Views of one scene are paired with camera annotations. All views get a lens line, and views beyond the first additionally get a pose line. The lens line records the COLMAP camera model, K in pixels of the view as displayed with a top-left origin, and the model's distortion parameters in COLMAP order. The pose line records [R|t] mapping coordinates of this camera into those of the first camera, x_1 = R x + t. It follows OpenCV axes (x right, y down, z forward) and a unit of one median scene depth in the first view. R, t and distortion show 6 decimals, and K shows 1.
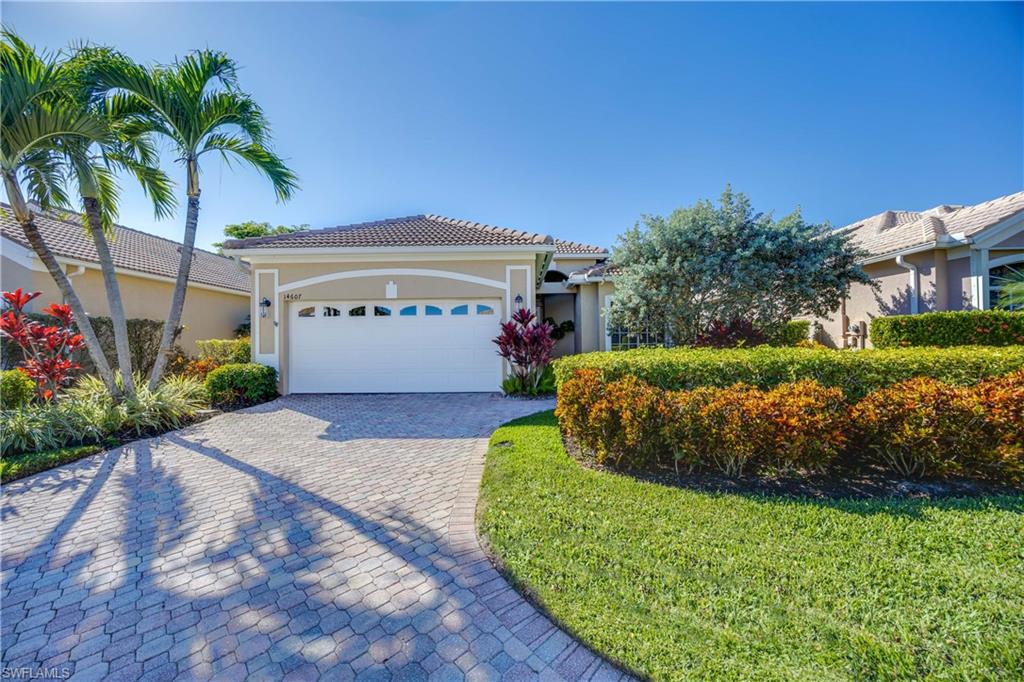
lens RADIAL K [[390.2, 0, 509.9], [0, 390.2, 338.5], [0, 0, 1]] dist [-0.001750, 0.000170]
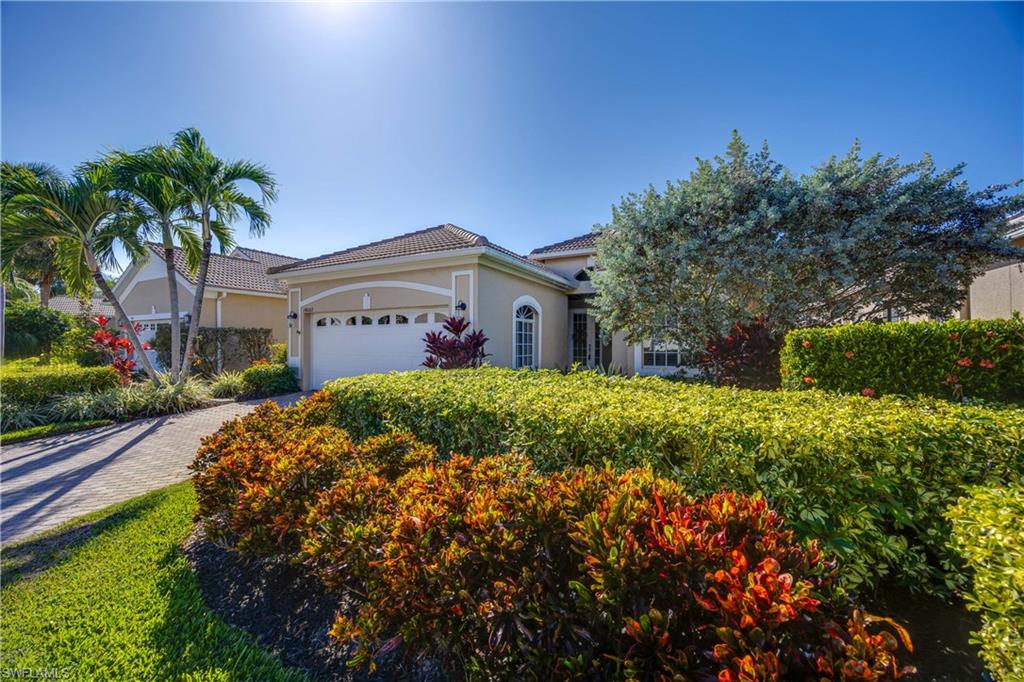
lens RADIAL K [[390.2, 0, 509.9], [0, 390.2, 338.5], [0, 0, 1]] dist [-0.001750, 0.000170]
pose [[0.890525, 0.006887, -0.454883, 0.550676], [-0.004587, 0.999971, 0.006160, -0.029123], [0.454912, -0.003399, 0.890530, 0.208523]]
